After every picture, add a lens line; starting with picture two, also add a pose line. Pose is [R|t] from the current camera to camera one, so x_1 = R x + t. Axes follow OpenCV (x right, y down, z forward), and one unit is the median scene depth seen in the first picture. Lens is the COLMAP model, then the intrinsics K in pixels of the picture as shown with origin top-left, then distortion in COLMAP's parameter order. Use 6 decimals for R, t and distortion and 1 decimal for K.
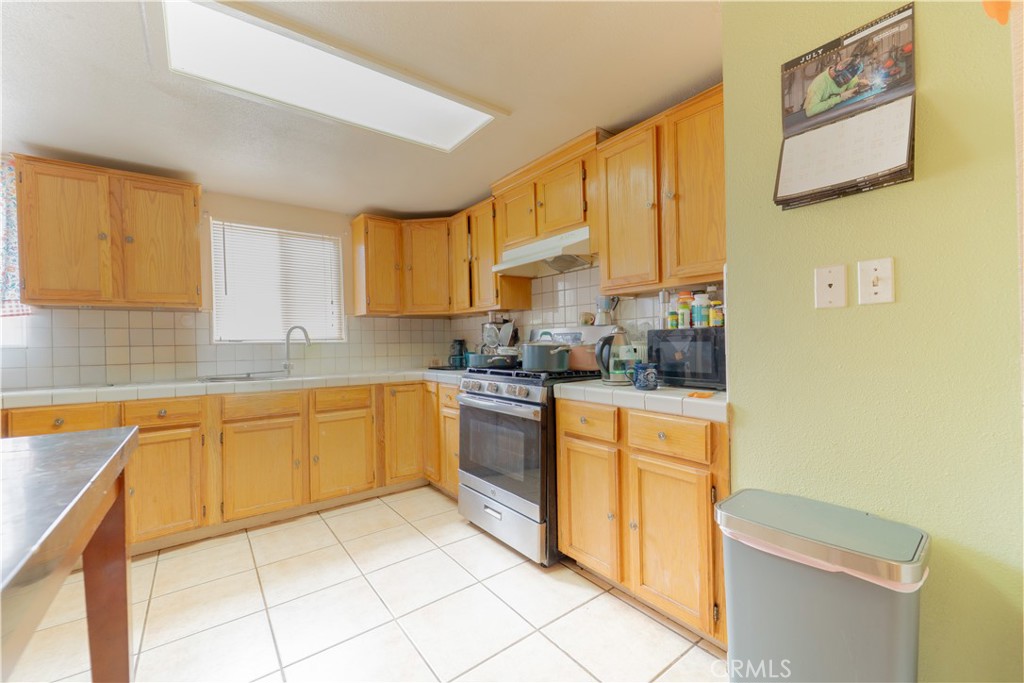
lens RADIAL K [[412.5, 0, 515.1], [0, 412.5, 337.0], [0, 0, 1]] dist [0.014338, 0.000070]
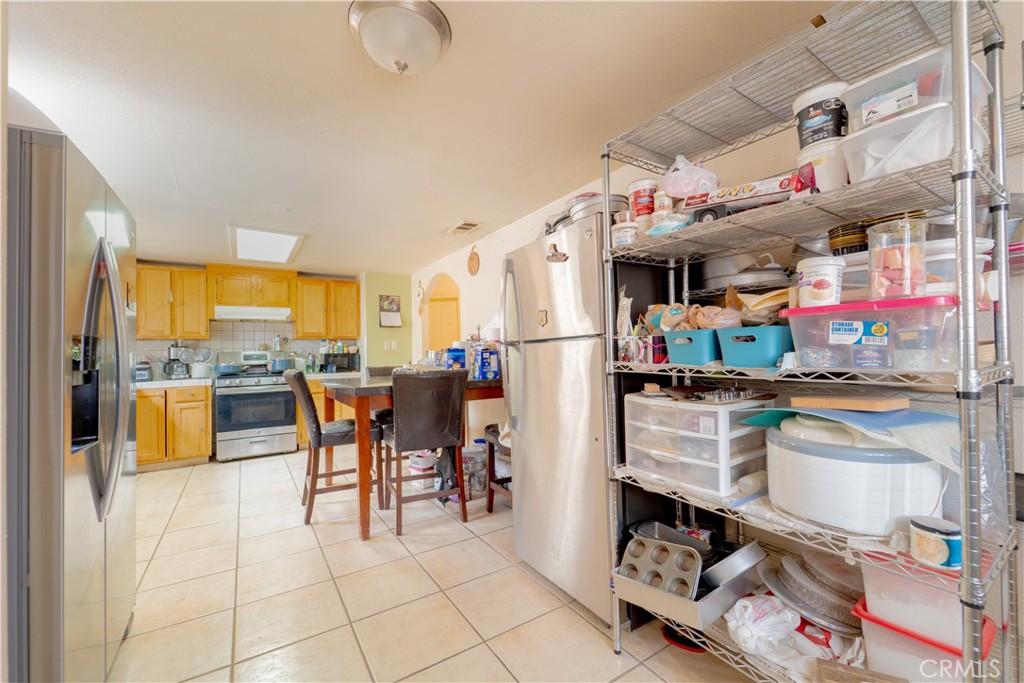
lens RADIAL K [[412.5, 0, 515.1], [0, 412.5, 341.8], [0, 0, 1]] dist [0.014338, 0.000070]
pose [[0.070009, 0.022649, 0.997289, -2.816205], [0.016090, 0.999586, -0.023831, -0.003935], [-0.997417, 0.017715, 0.069616, -0.600699]]
